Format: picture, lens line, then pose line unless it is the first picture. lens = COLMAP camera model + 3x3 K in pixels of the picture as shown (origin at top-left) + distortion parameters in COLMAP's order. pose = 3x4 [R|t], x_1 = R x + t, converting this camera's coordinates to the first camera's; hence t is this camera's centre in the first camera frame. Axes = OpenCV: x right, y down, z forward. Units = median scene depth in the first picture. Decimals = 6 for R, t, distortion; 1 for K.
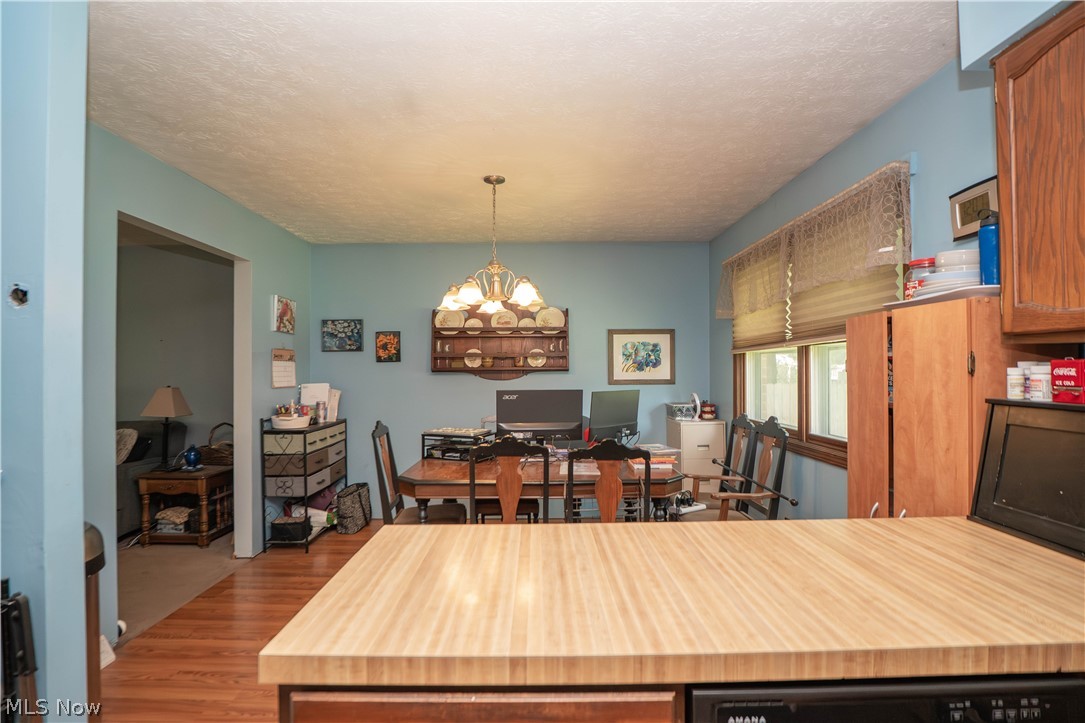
lens RADIAL K [[552.4, 0, 540.6], [0, 552.4, 367.3], [0, 0, 1]] dist [-0.047940, 0.010935]
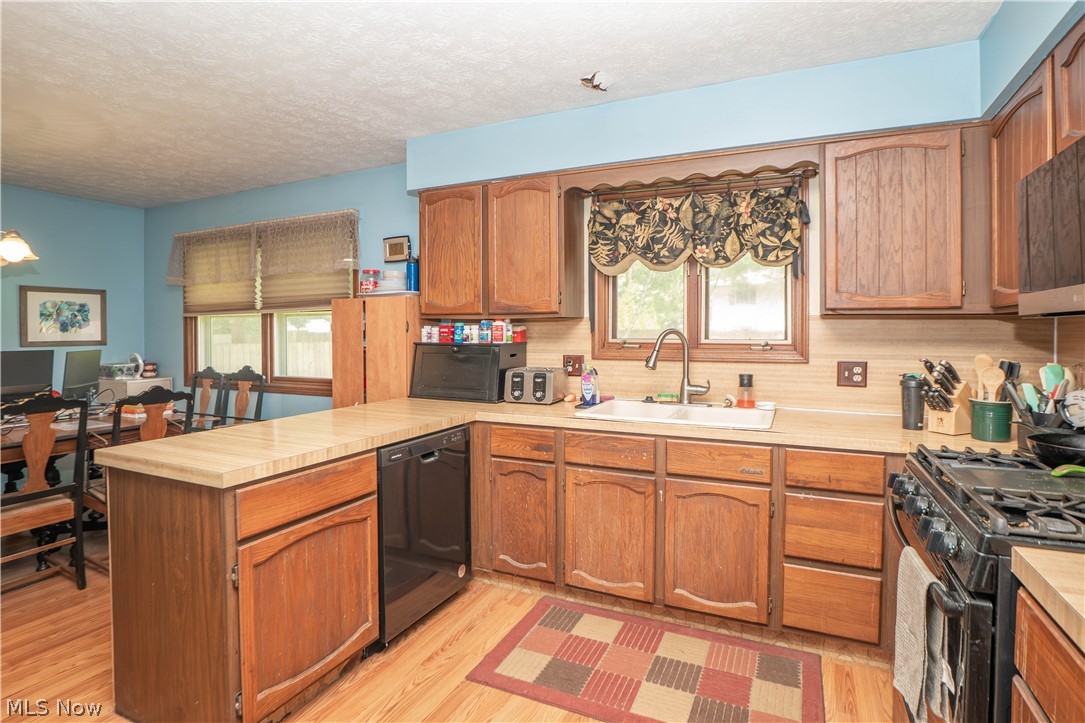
lens RADIAL K [[544.1, 0, 541.5], [0, 544.1, 335.2], [0, 0, 1]] dist [-0.002606, -0.001172]
pose [[0.443188, -0.002821, 0.896424, -0.600028], [-0.003412, 0.999982, 0.004833, 0.009966], [-0.896422, -0.005201, 0.443170, -0.297514]]
